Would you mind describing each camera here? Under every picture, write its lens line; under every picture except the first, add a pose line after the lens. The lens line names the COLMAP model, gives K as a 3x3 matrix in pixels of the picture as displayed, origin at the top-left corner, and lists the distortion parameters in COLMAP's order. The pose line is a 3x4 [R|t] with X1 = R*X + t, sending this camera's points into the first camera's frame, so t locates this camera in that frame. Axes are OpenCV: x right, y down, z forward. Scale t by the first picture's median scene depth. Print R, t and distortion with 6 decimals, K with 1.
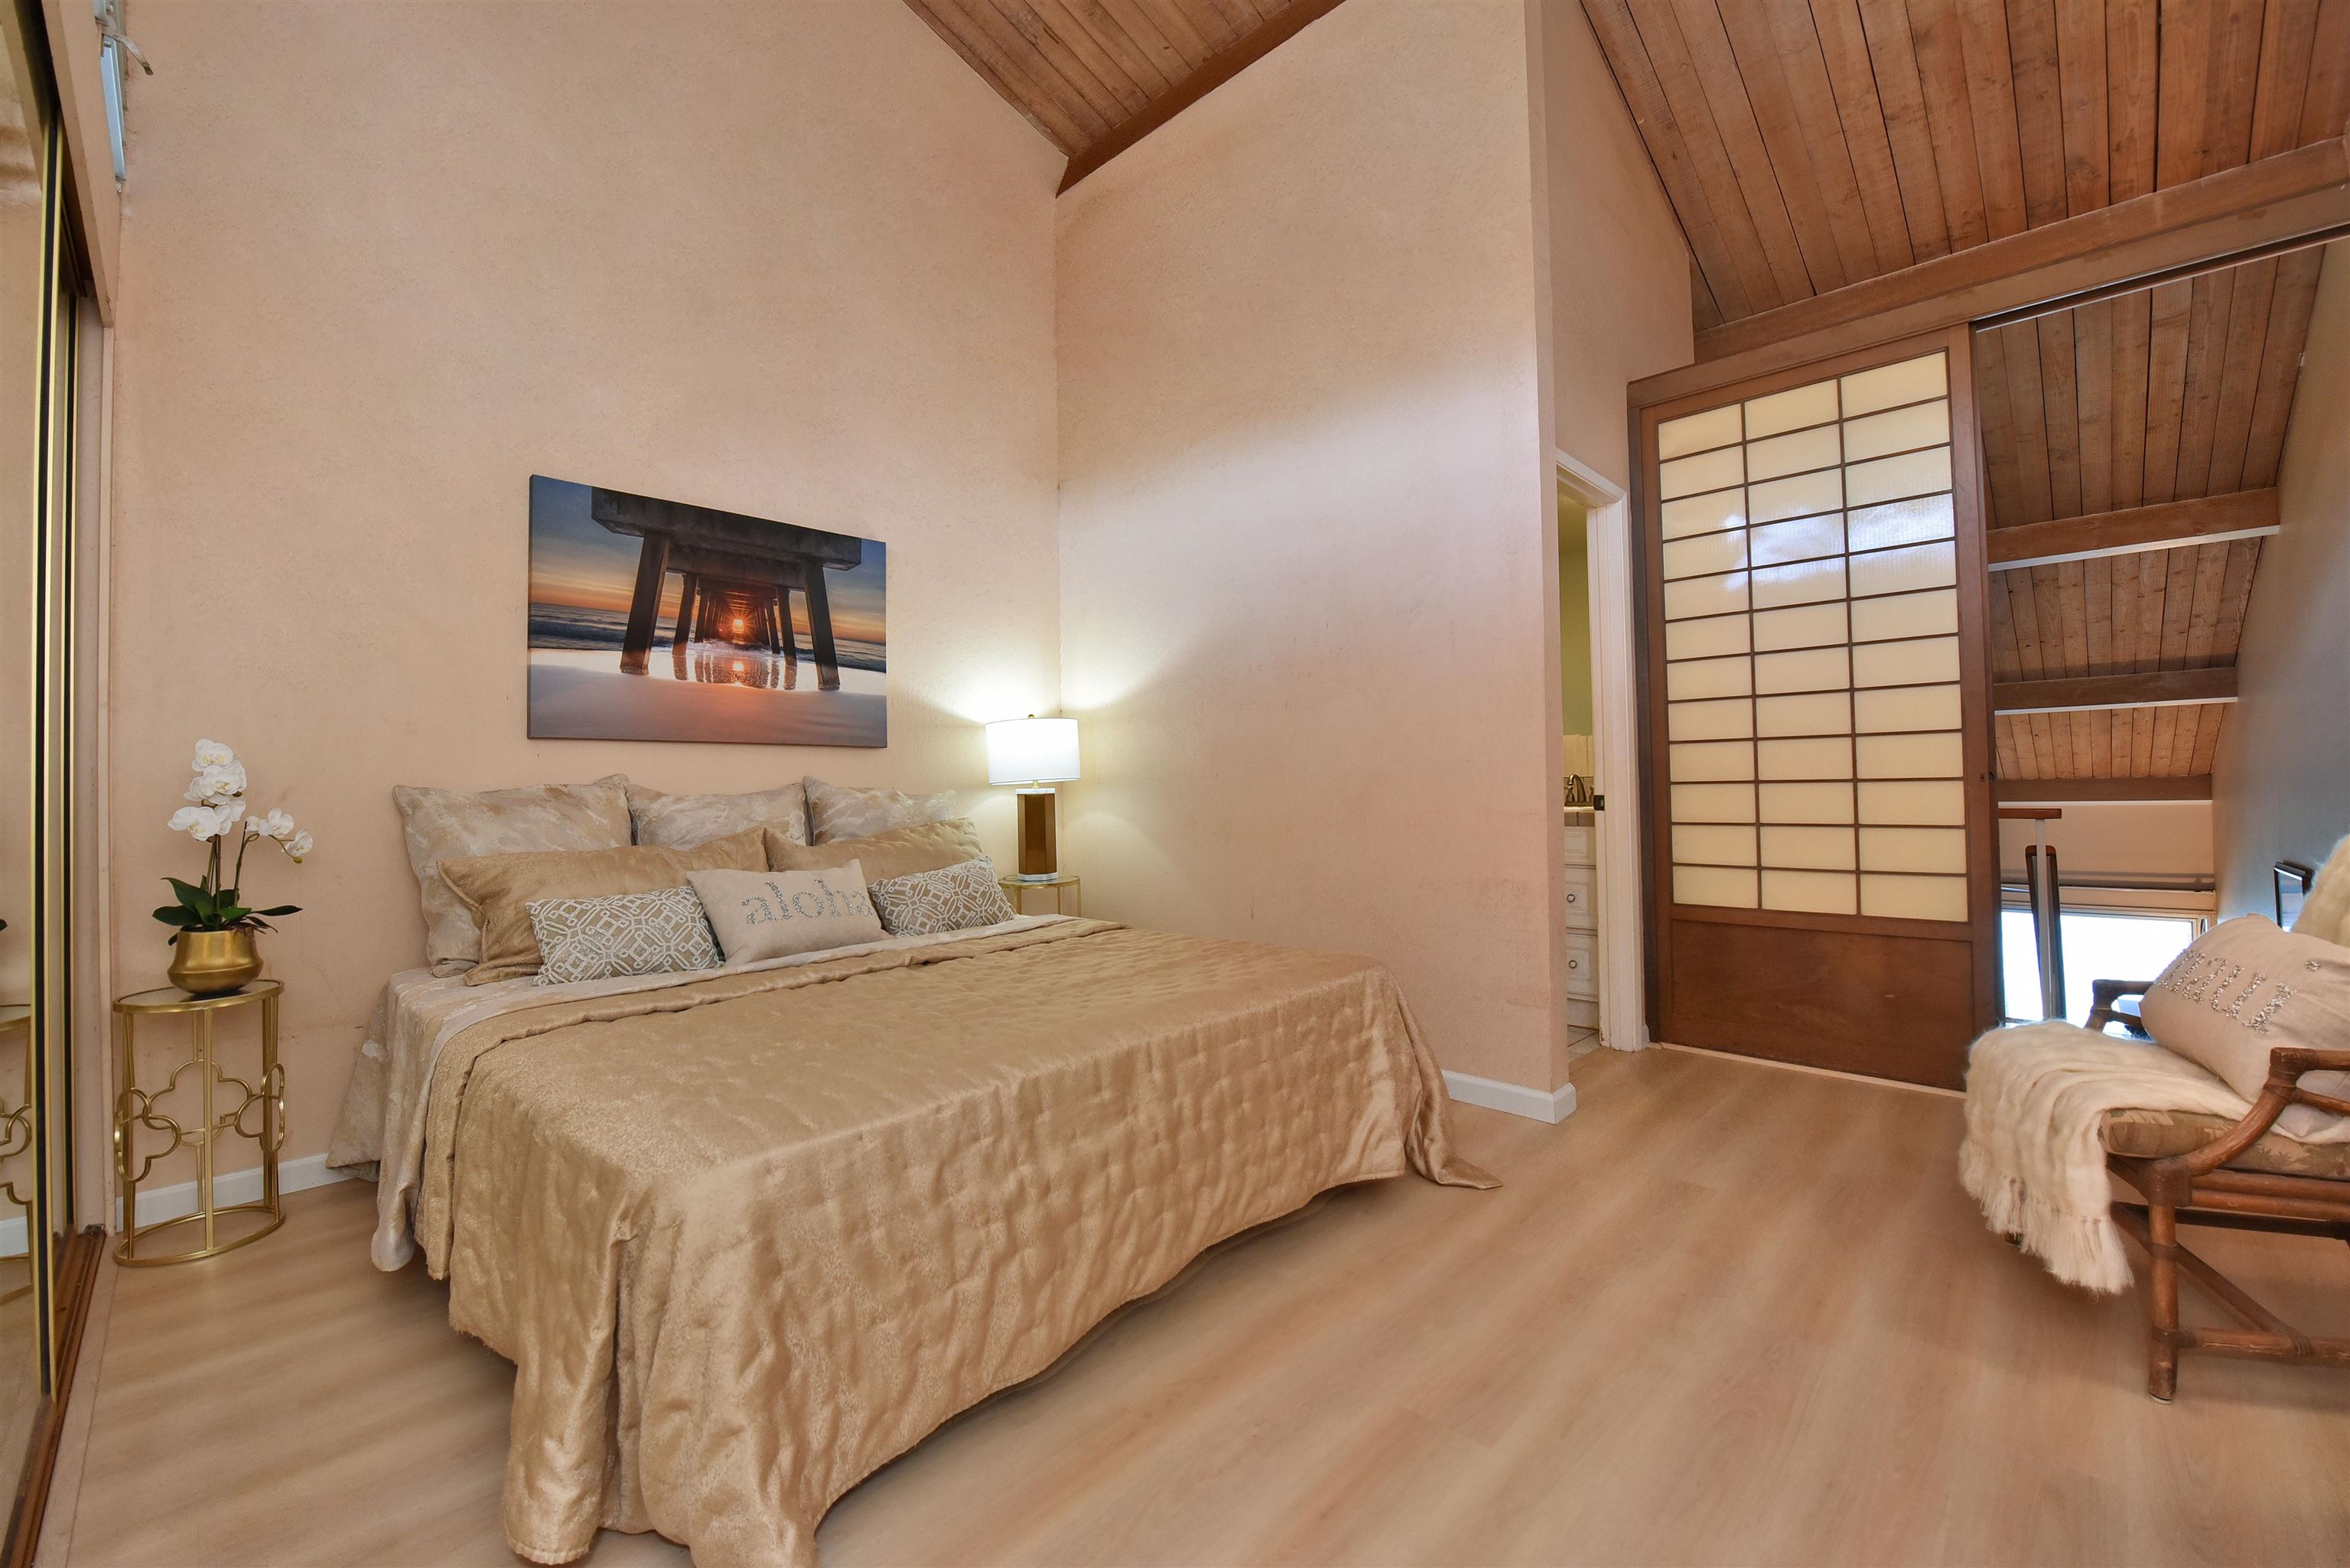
lens RADIAL K [[985.0, 0, 1173.5], [0, 985.0, 780.3], [0, 0, 1]] dist [-0.019856, -0.000058]
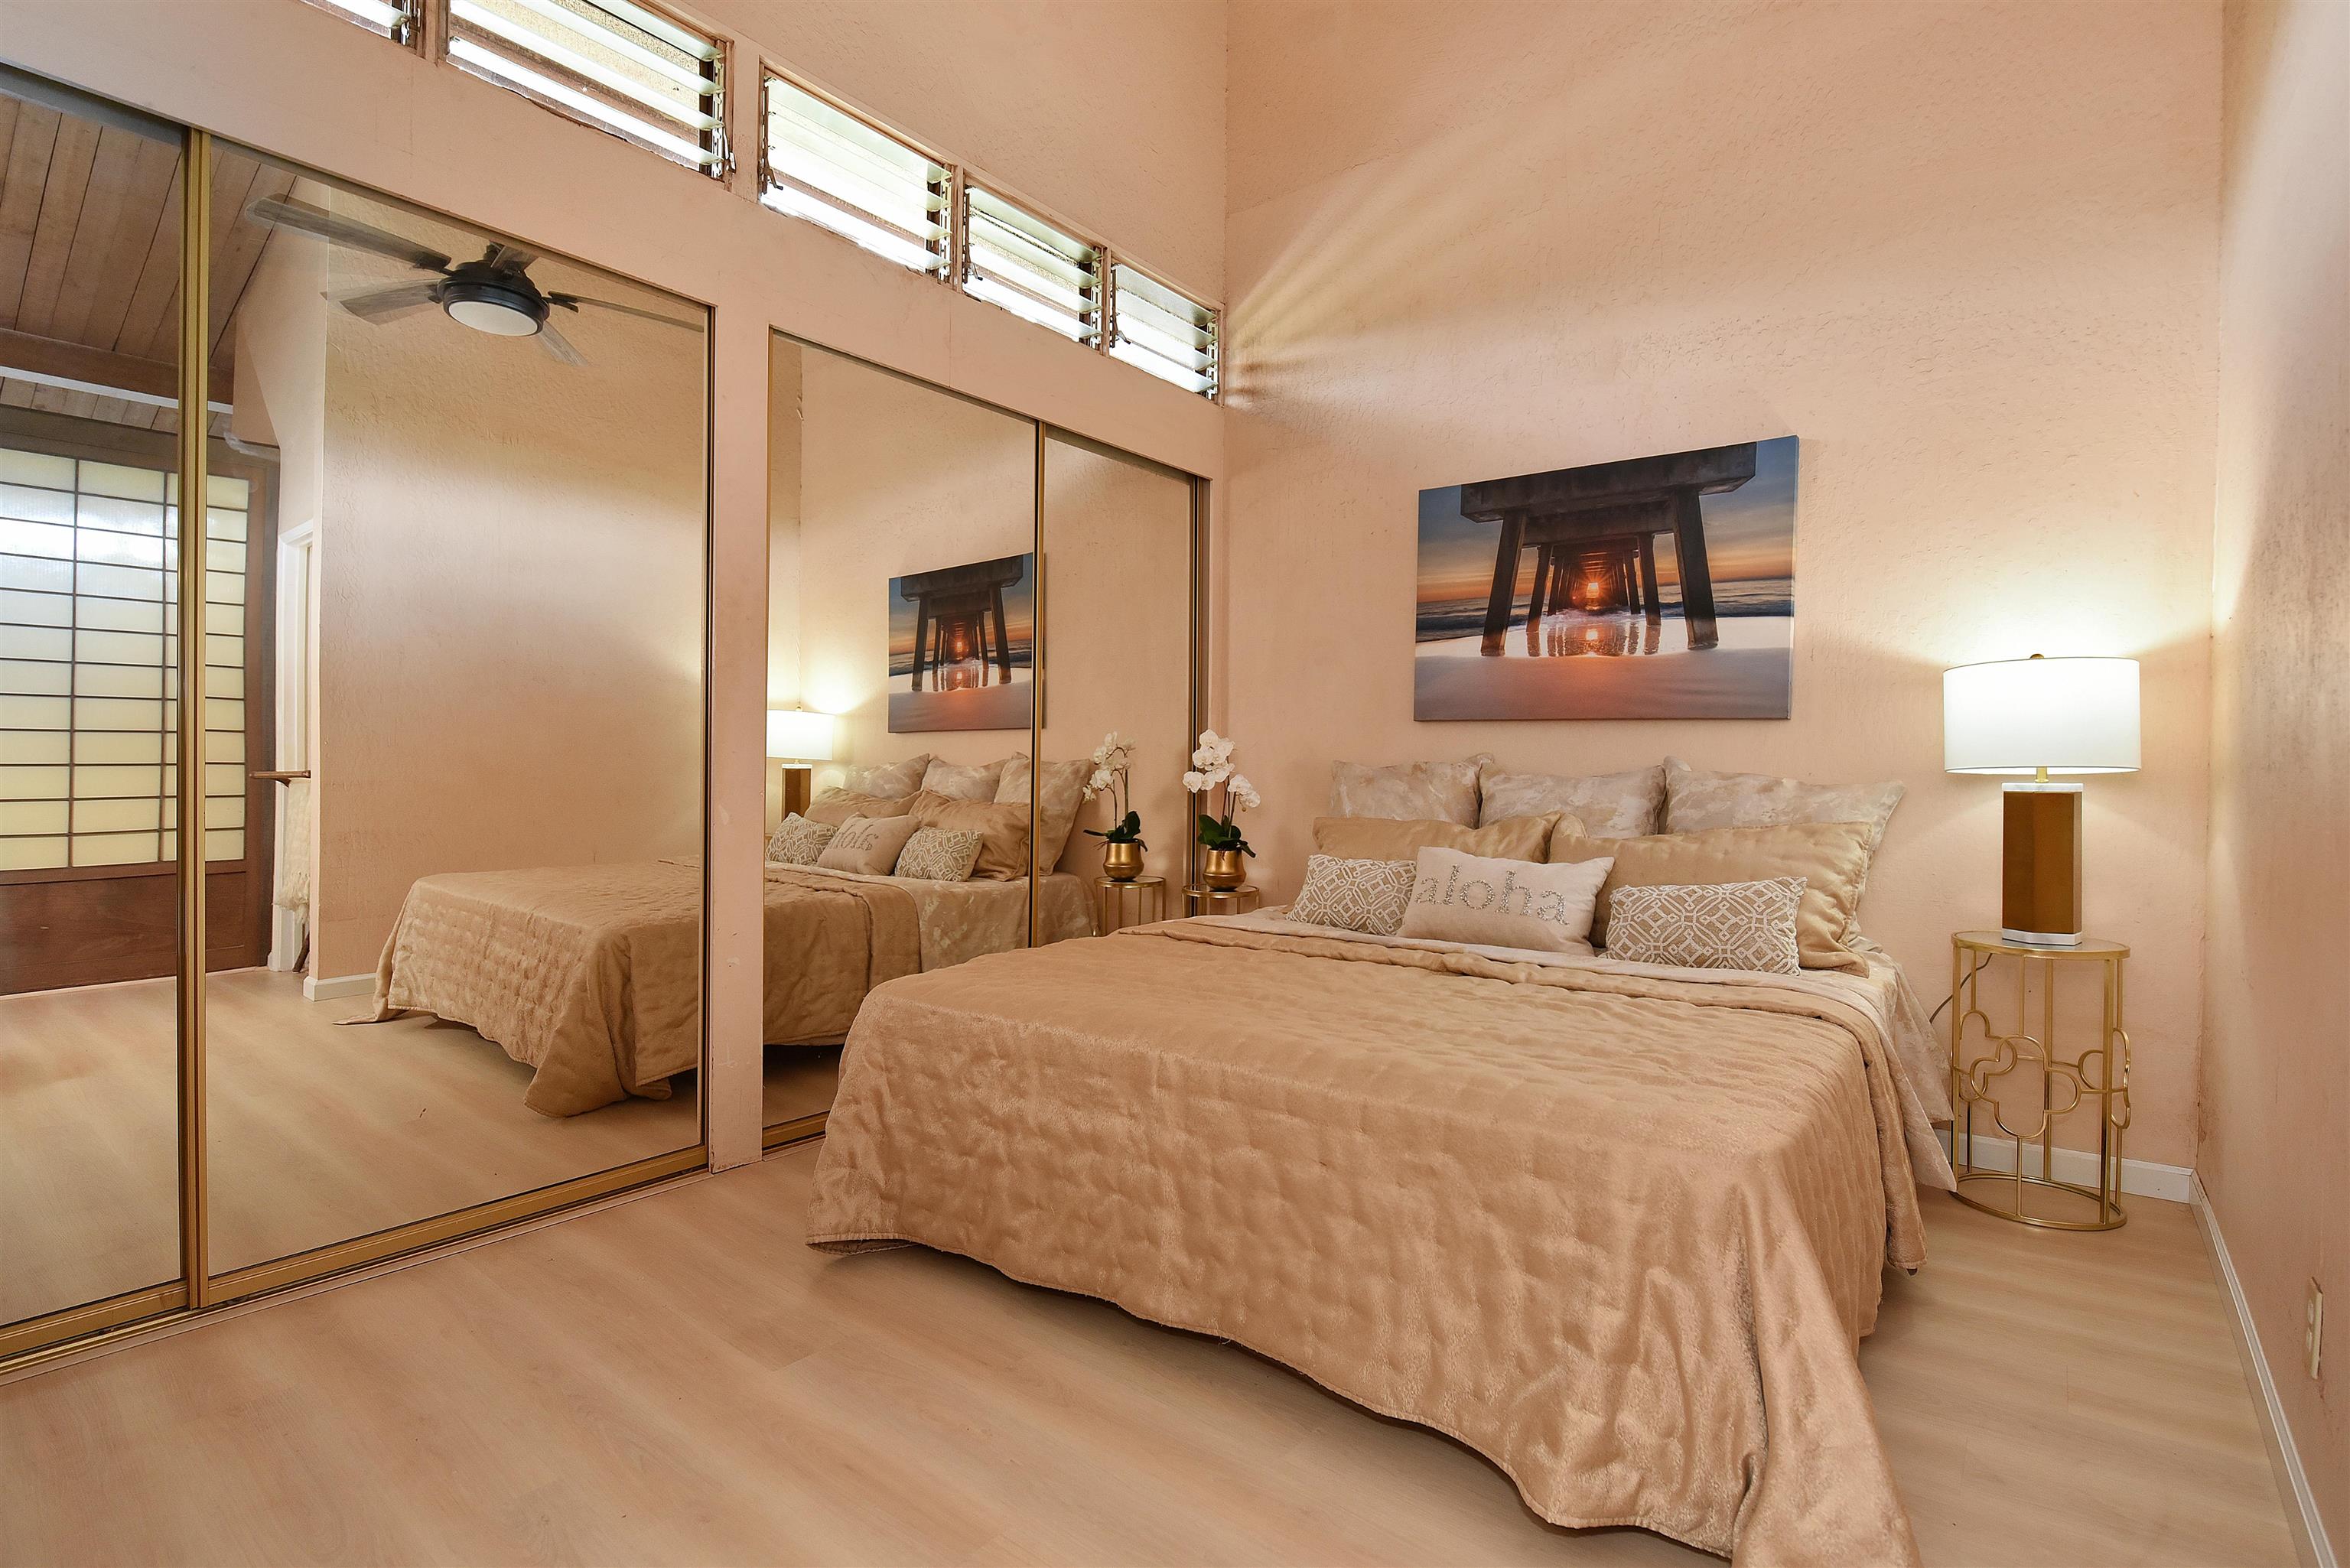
lens RADIAL K [[1051.4, 0, 1189.1], [0, 1051.4, 802.3], [0, 0, 1]] dist [-0.001246, -0.000050]
pose [[0.102749, 0.053651, -0.993259, 0.493472], [-0.012102, 0.998538, 0.052684, -0.007873], [0.994634, 0.006607, 0.103248, 0.529355]]
